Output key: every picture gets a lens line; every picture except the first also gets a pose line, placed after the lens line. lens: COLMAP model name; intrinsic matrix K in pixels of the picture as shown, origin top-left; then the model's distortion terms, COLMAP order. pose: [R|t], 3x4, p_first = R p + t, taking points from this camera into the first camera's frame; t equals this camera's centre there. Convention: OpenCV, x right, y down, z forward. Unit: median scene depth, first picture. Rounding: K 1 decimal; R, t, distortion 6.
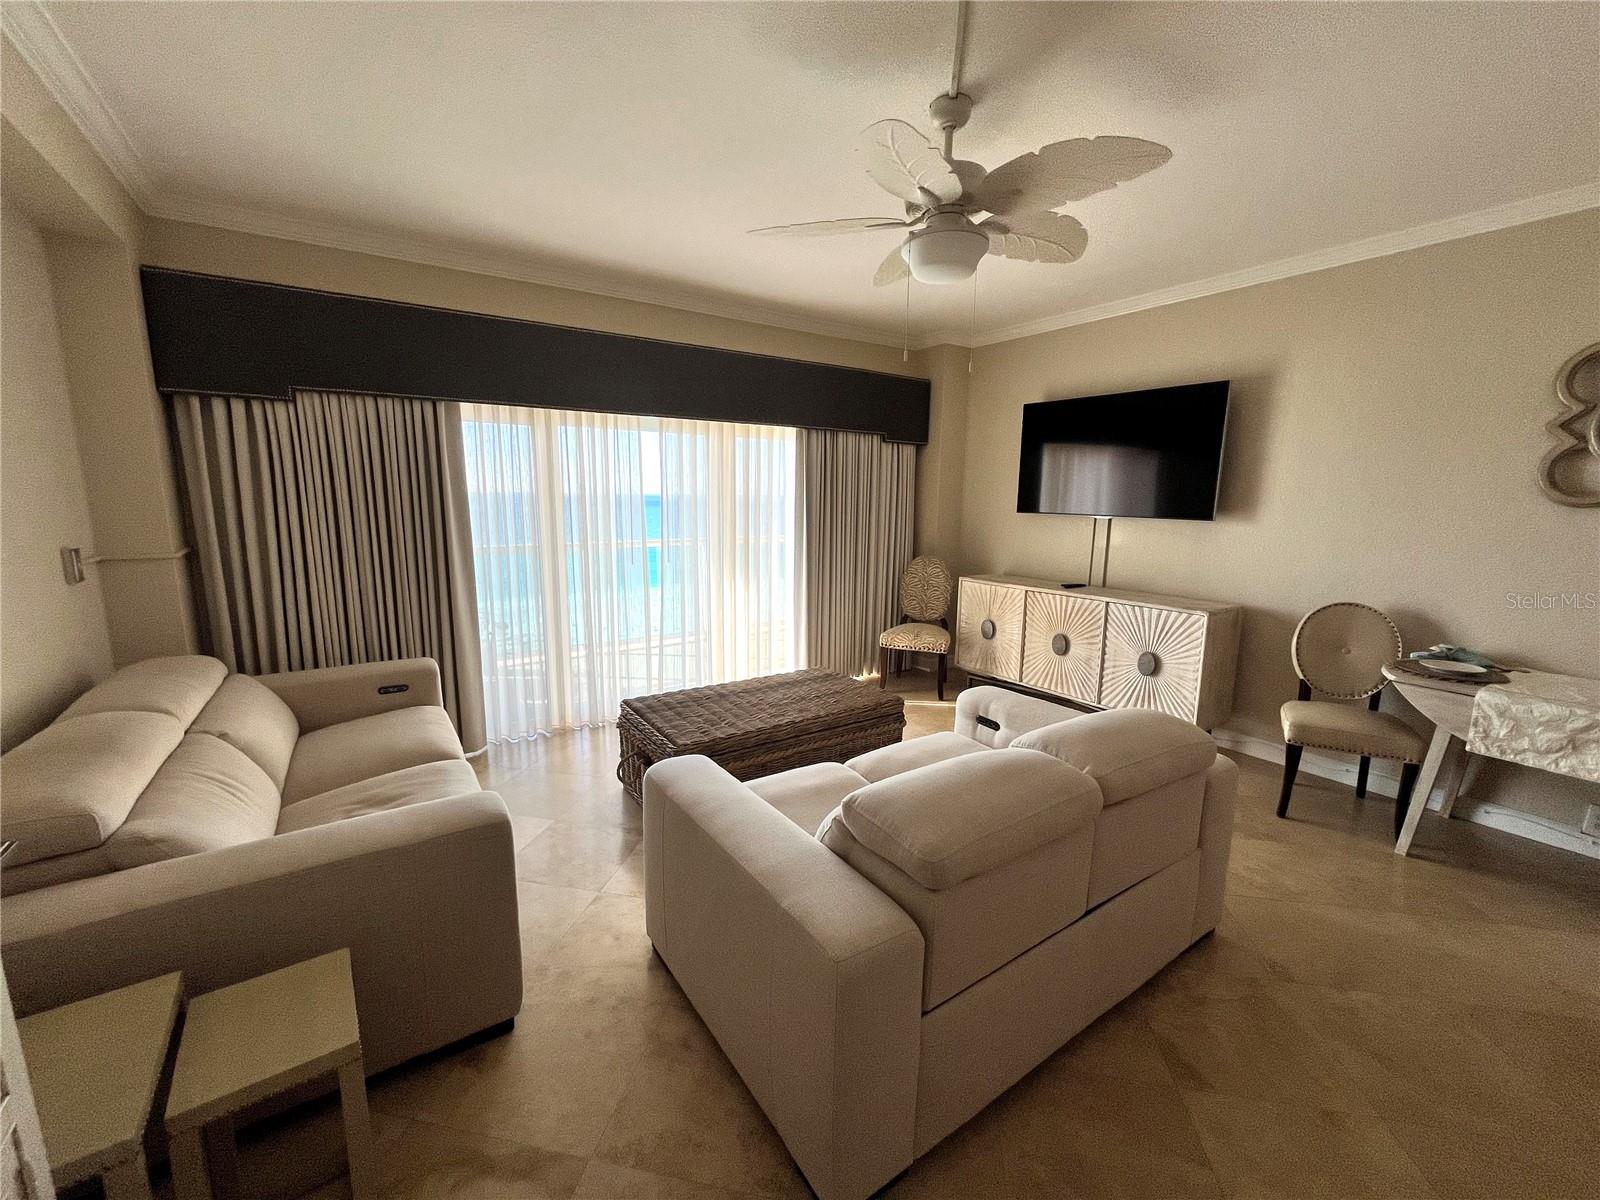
lens RADIAL K [[645.2, 0, 797.7], [0, 645.2, 602.2], [0, 0, 1]] dist [-0.002533, 0.000083]
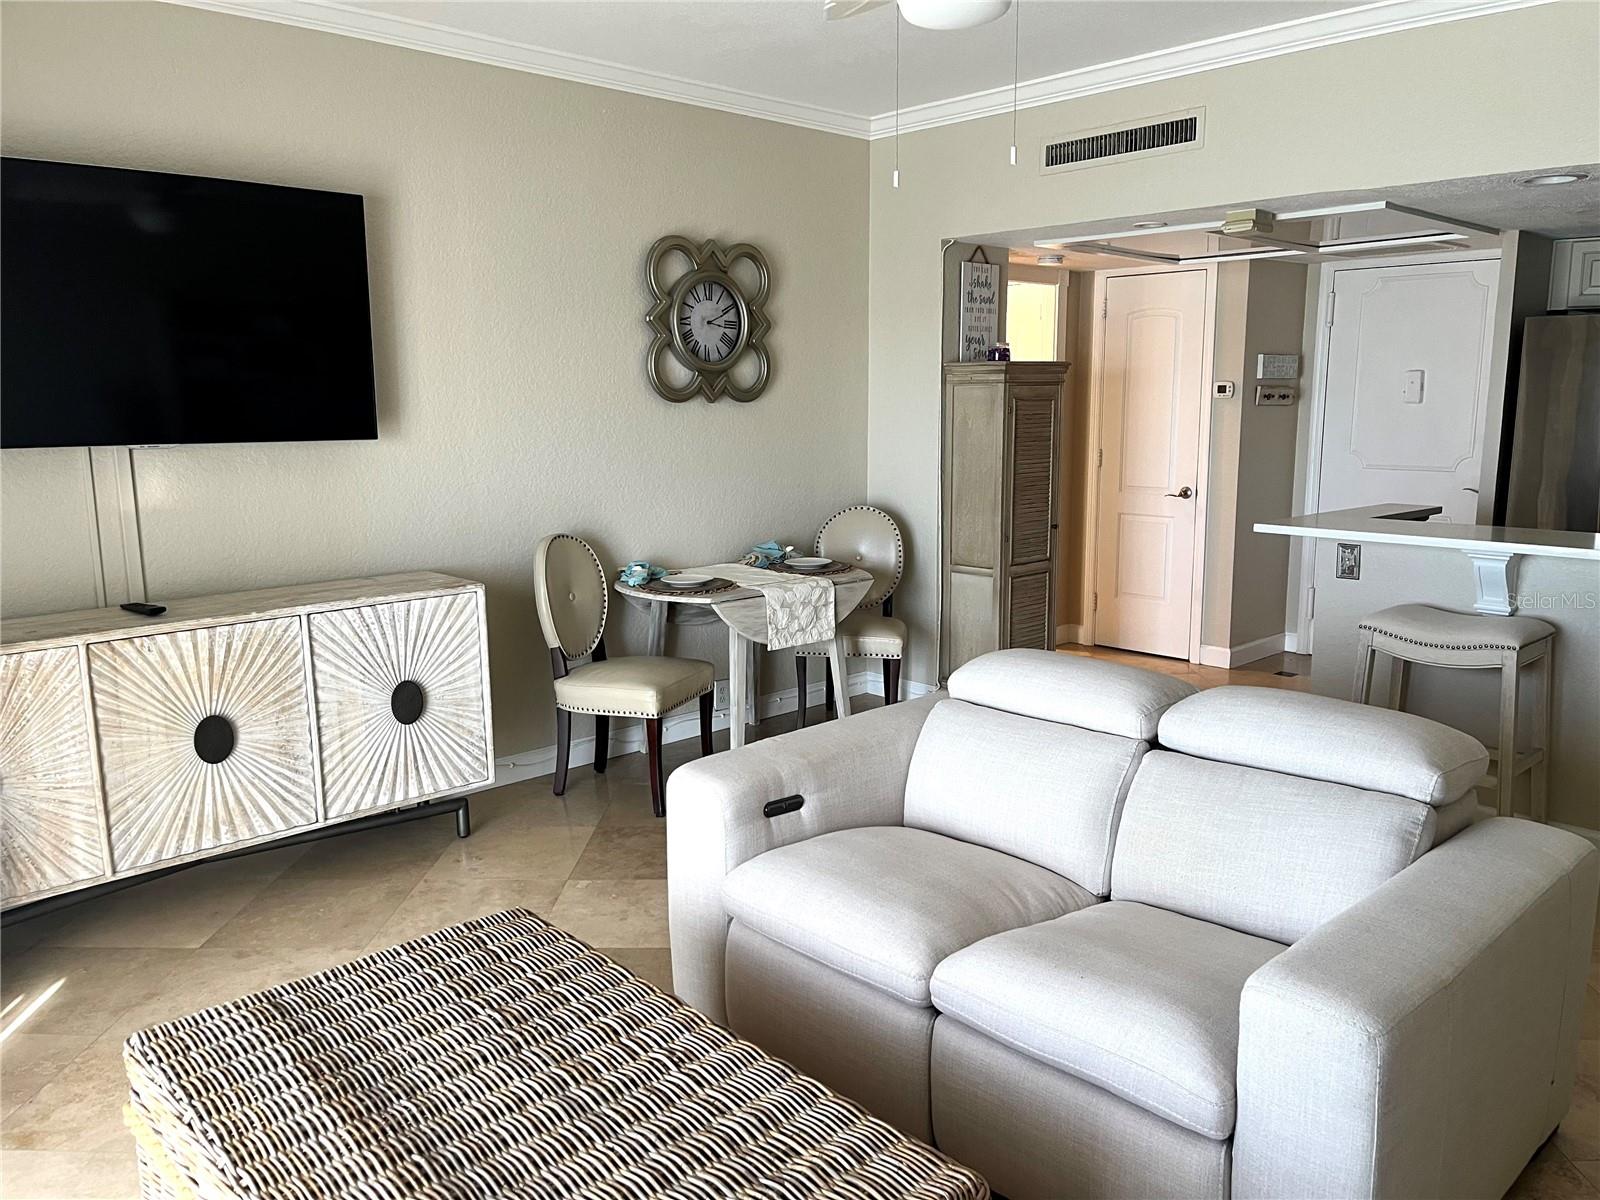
lens RADIAL K [[1209.8, 0, 815.6], [0, 1209.8, 608.5], [0, 0, 1]] dist [0.054325, -0.071251]
pose [[-0.169411, -0.185646, 0.967903, -0.627896], [0.167367, 0.962414, 0.213887, -0.179838], [-0.971230, 0.198230, -0.131972, 0.964625]]
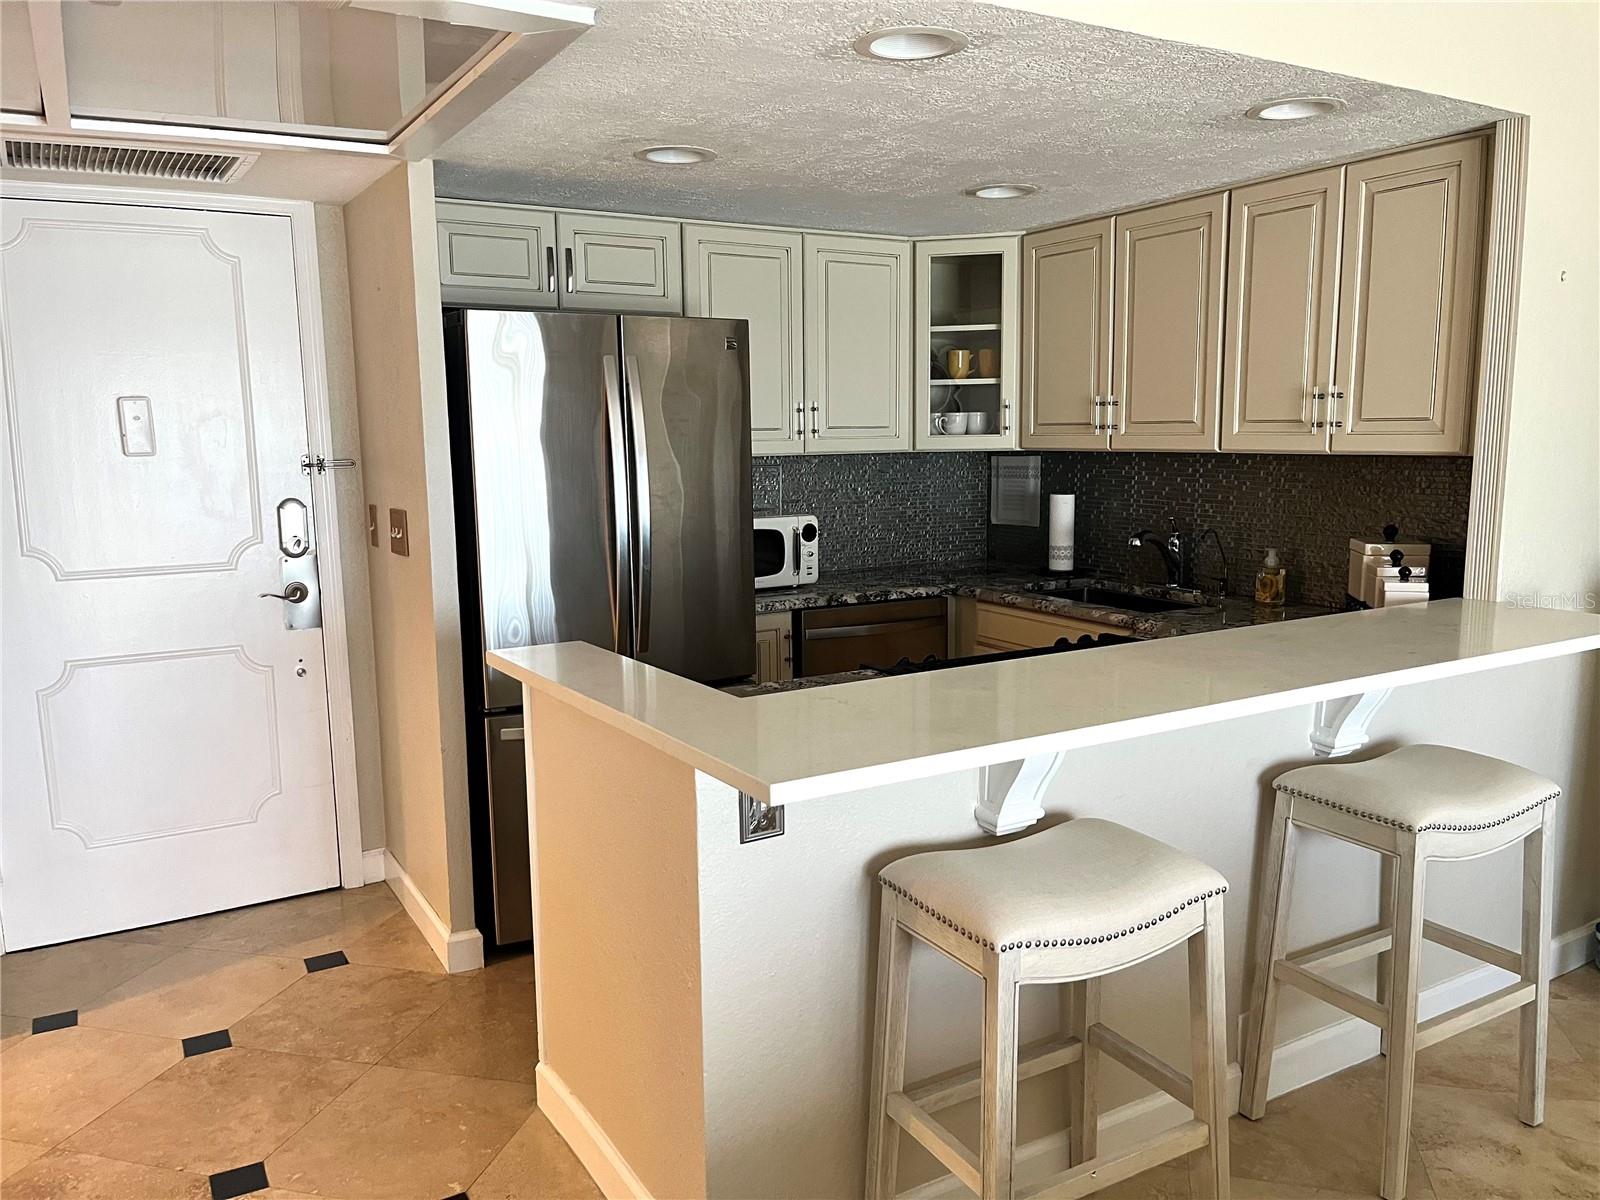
lens RADIAL K [[1209.8, 0, 812.8], [0, 1209.8, 604.0], [0, 0, 1]] dist [0.054325, -0.071251]
pose [[-0.998529, -0.007992, 0.053635, 0.589273], [0.009087, 0.950430, 0.310804, -0.121178], [-0.053460, 0.310835, -0.948959, 0.734263]]
